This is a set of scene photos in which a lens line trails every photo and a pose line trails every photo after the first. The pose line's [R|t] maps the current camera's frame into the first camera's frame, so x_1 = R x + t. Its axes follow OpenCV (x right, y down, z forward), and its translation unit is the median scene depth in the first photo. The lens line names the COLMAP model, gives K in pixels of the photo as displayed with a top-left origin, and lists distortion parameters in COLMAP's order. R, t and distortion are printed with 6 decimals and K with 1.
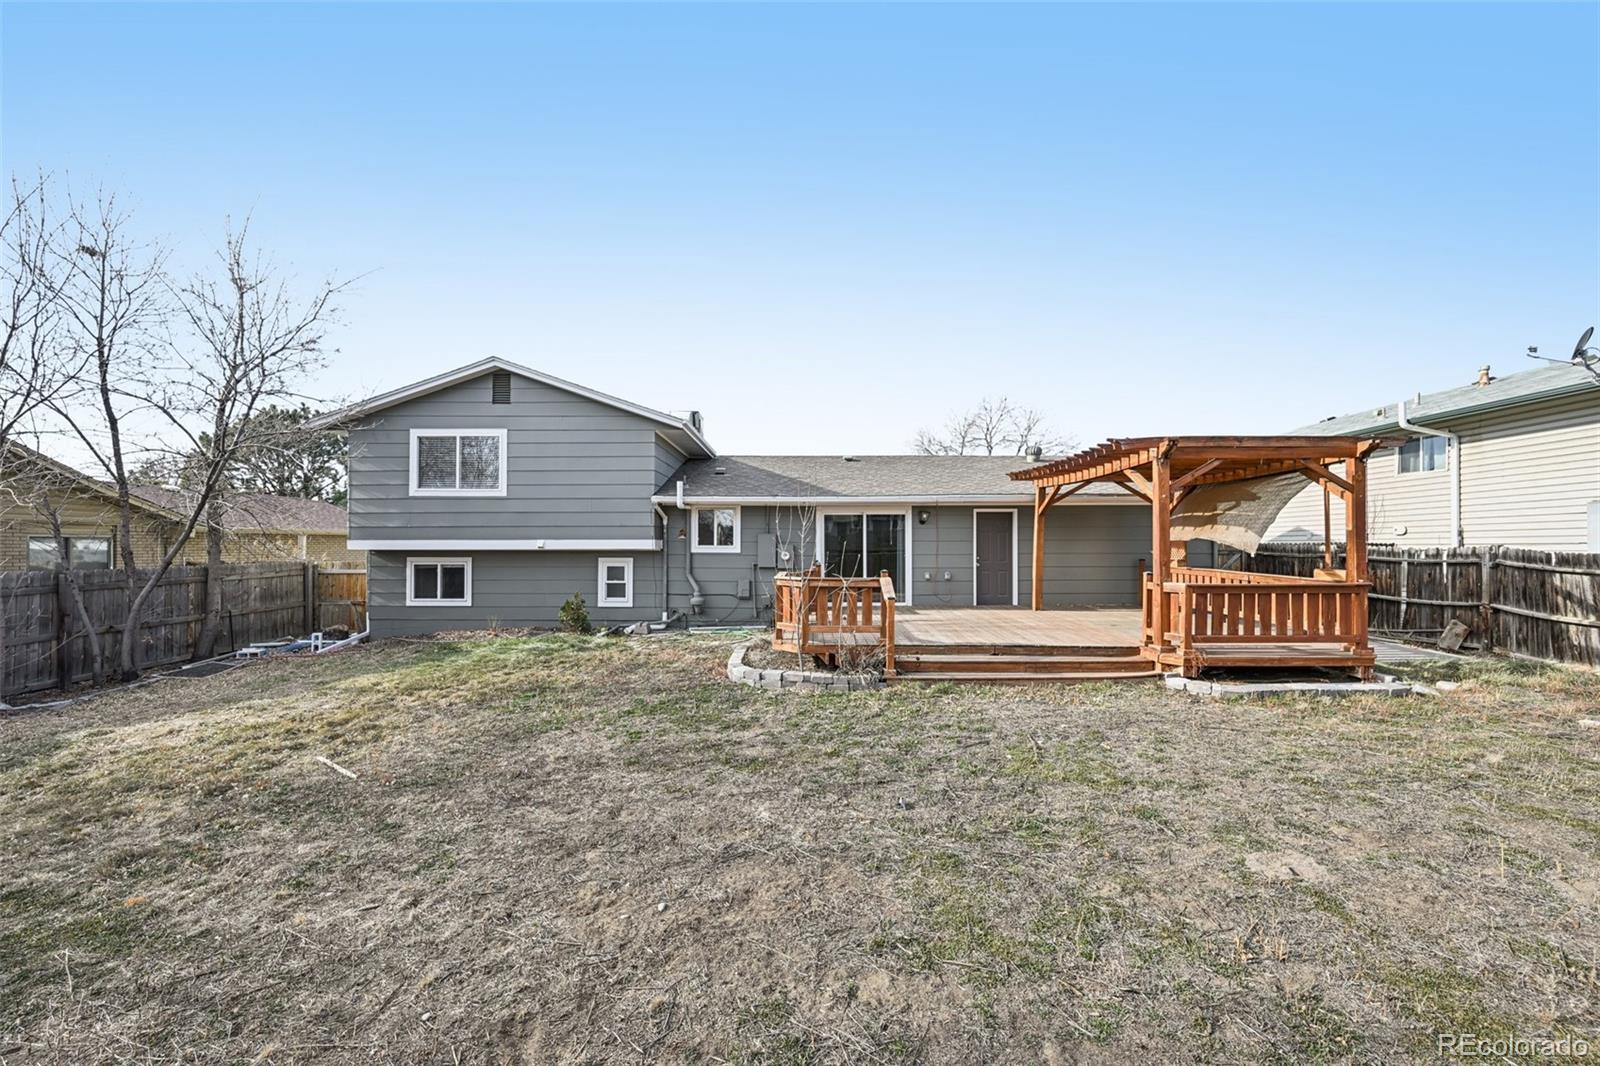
lens RADIAL K [[626.4, 0, 803.9], [0, 626.4, 545.8], [0, 0, 1]] dist [-0.003333, 0.000303]
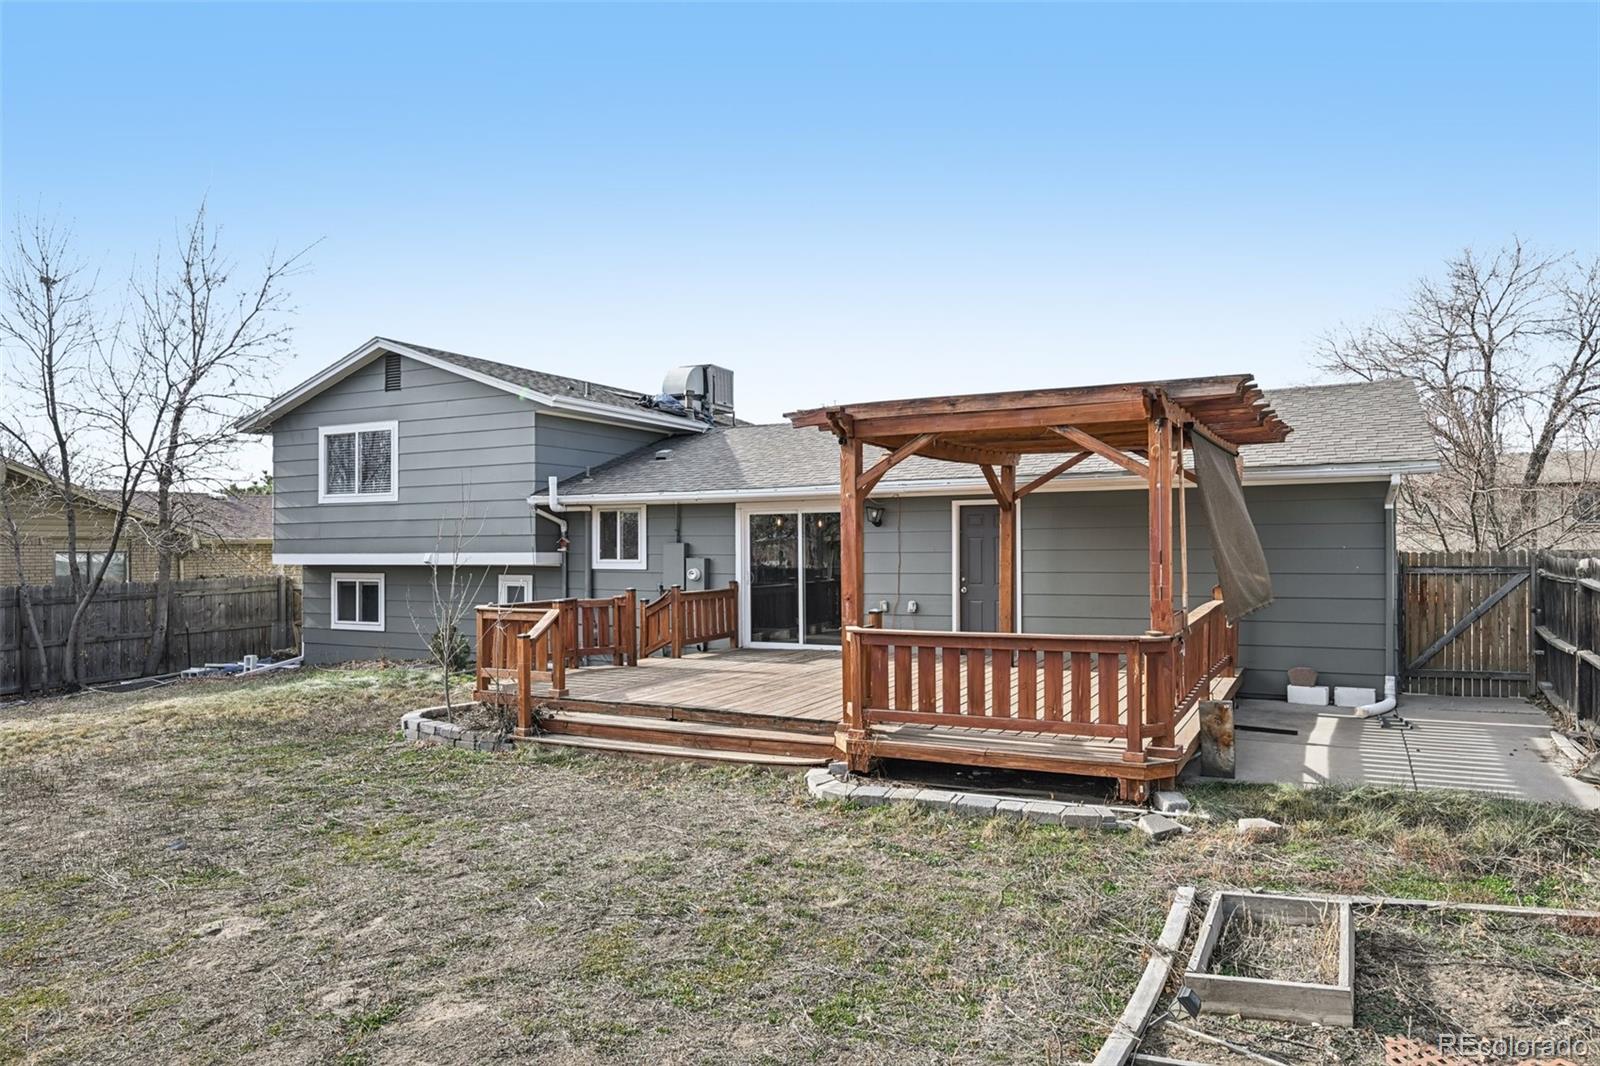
lens RADIAL K [[1058.3, 0, 805.6], [0, 1058.3, 536.9], [0, 0, 1]] dist [-0.003484, -0.002201]
pose [[0.889156, -0.009734, -0.457500, 0.654439], [0.007407, 0.999949, -0.006880, -0.017514], [0.457544, 0.002729, 0.889183, -0.006375]]
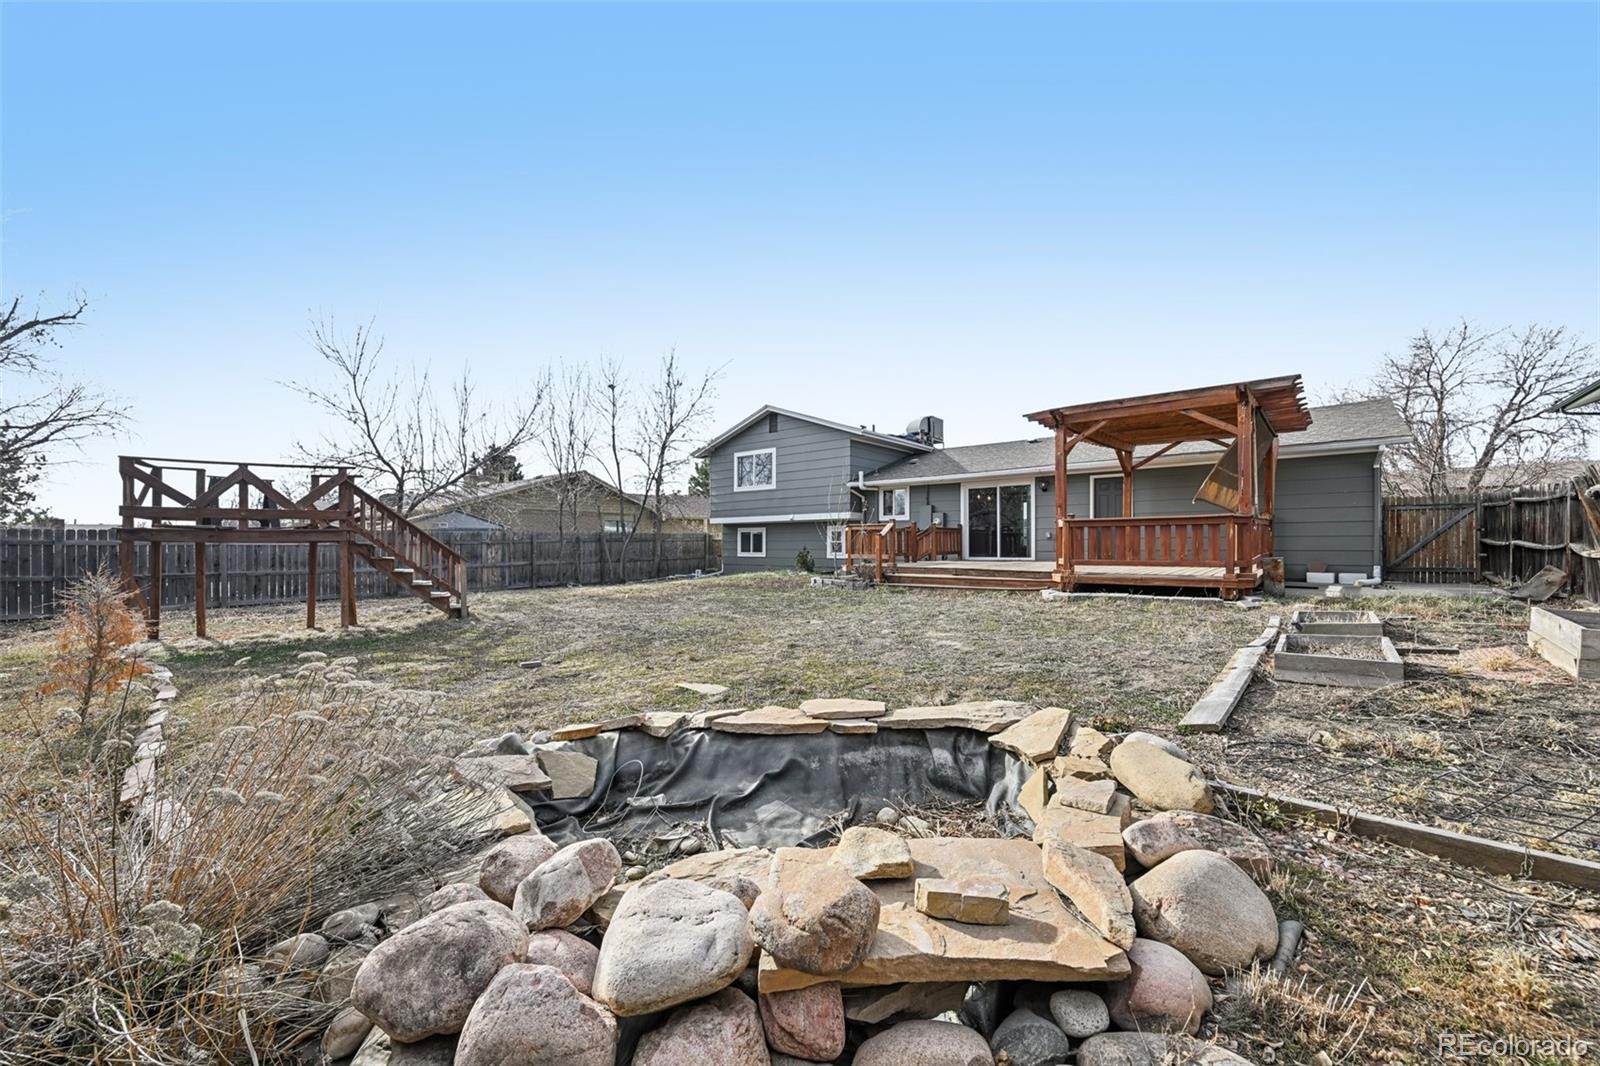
lens RADIAL K [[626.4, 0, 800.4], [0, 626.4, 539.7], [0, 0, 1]] dist [-0.003333, 0.000303]
pose [[0.767265, -0.007574, -0.641286, 0.623053], [0.002621, 0.999959, -0.008674, 0.068466], [0.641325, 0.004975, 0.767253, -0.214161]]
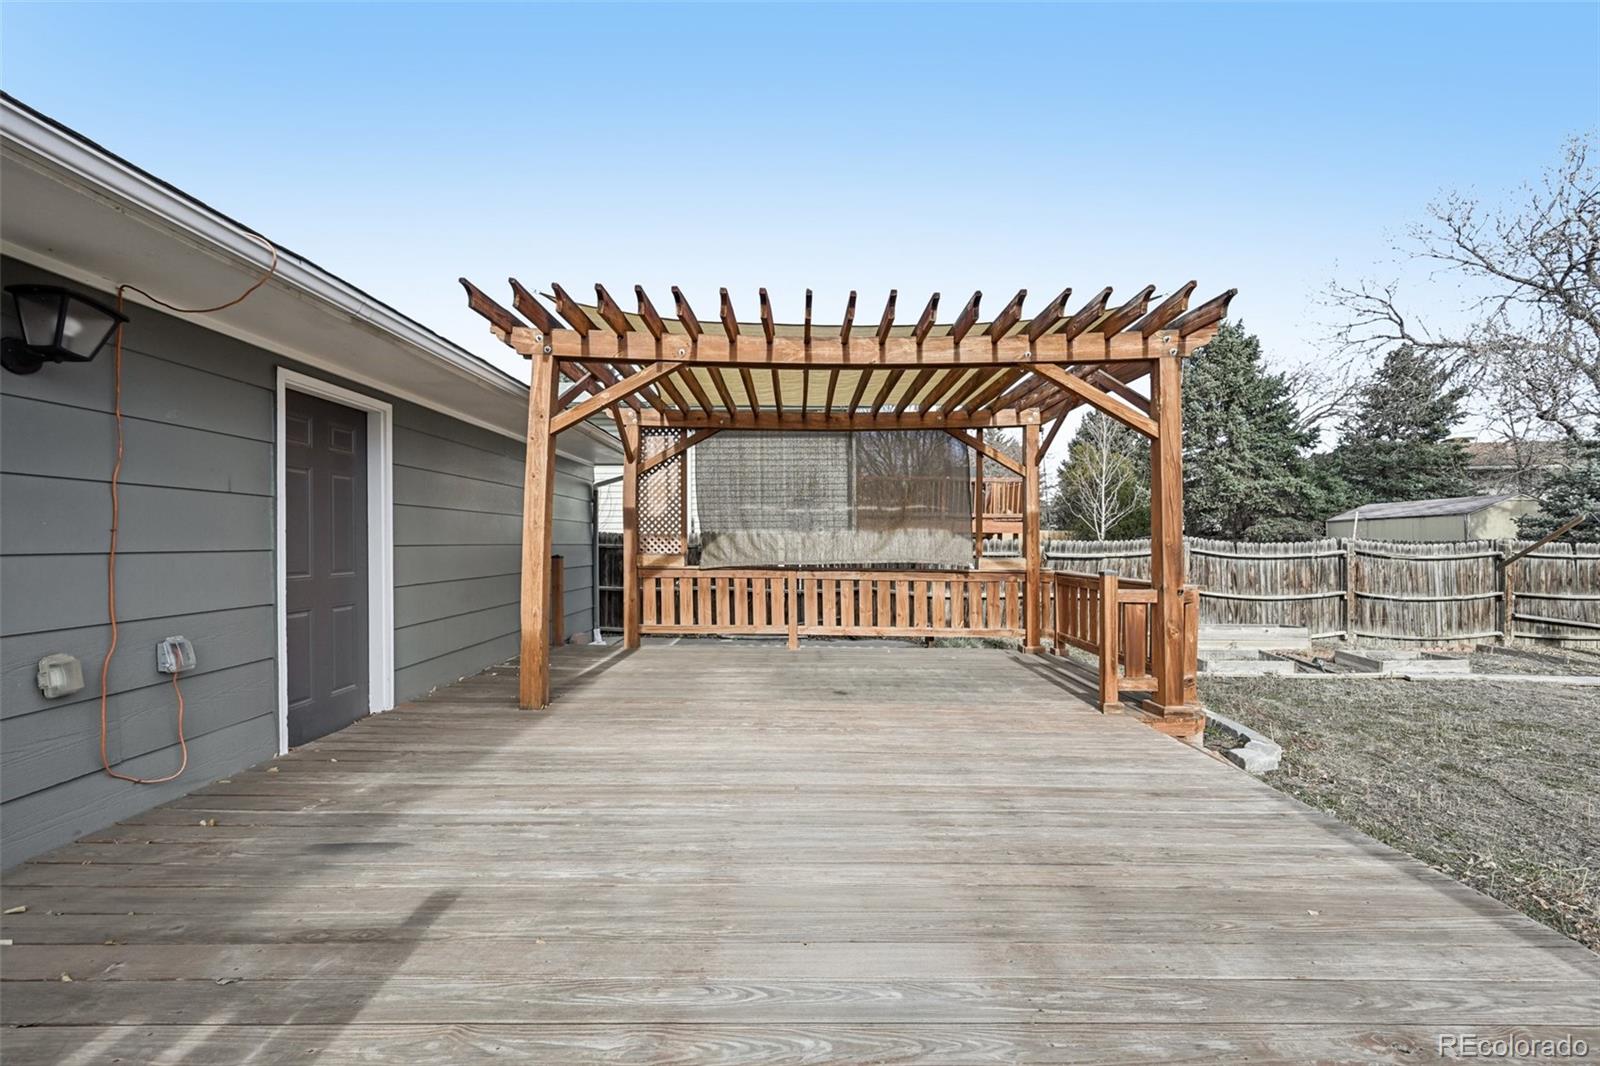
lens RADIAL K [[626.4, 0, 807.2], [0, 626.4, 539.3], [0, 0, 1]] dist [-0.003333, 0.000303]
pose [[-0.011951, 0.008629, 0.999891, 0.020057], [0.005464, 0.999948, -0.008564, 0.013484], [-0.999914, 0.005361, -0.011998, 0.832819]]
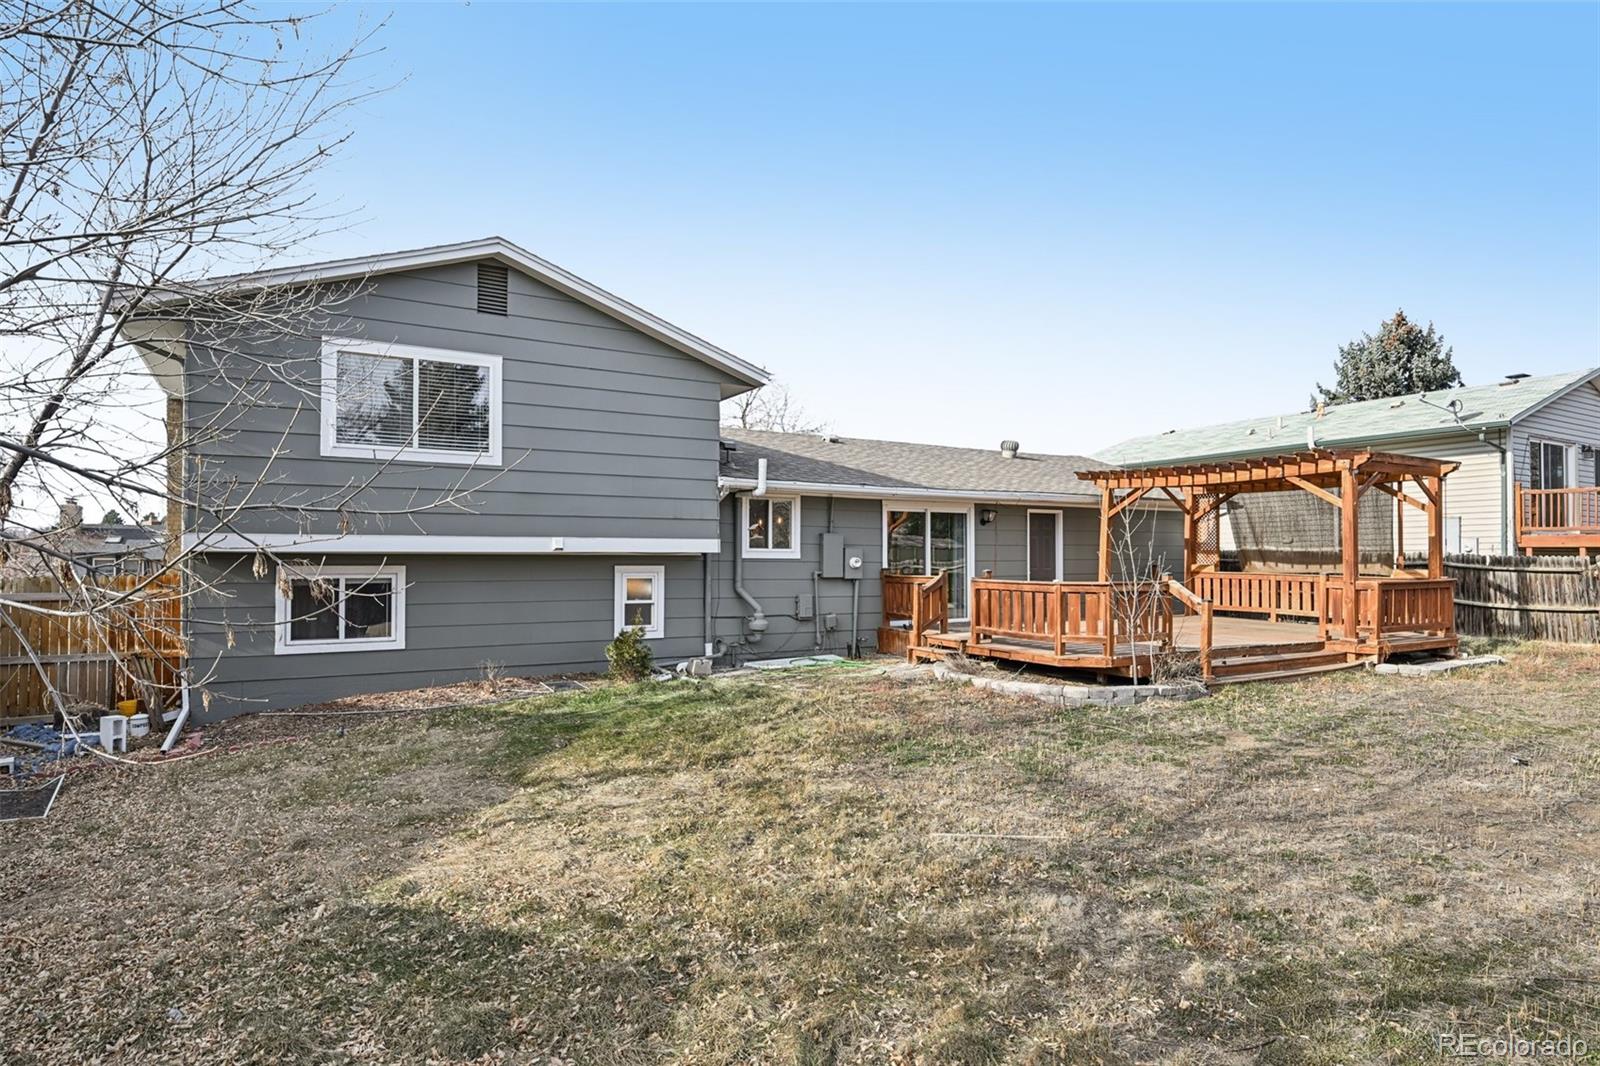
lens RADIAL K [[869.4, 0, 814.0], [0, 869.4, 559.8], [0, 0, 1]] dist [-0.008104, -0.000904]
pose [[0.857577, -0.000074, 0.514356, -0.650066], [-0.000116, 1.000000, 0.000337, 0.012900], [-0.514356, -0.000348, 0.857577, 0.109076]]
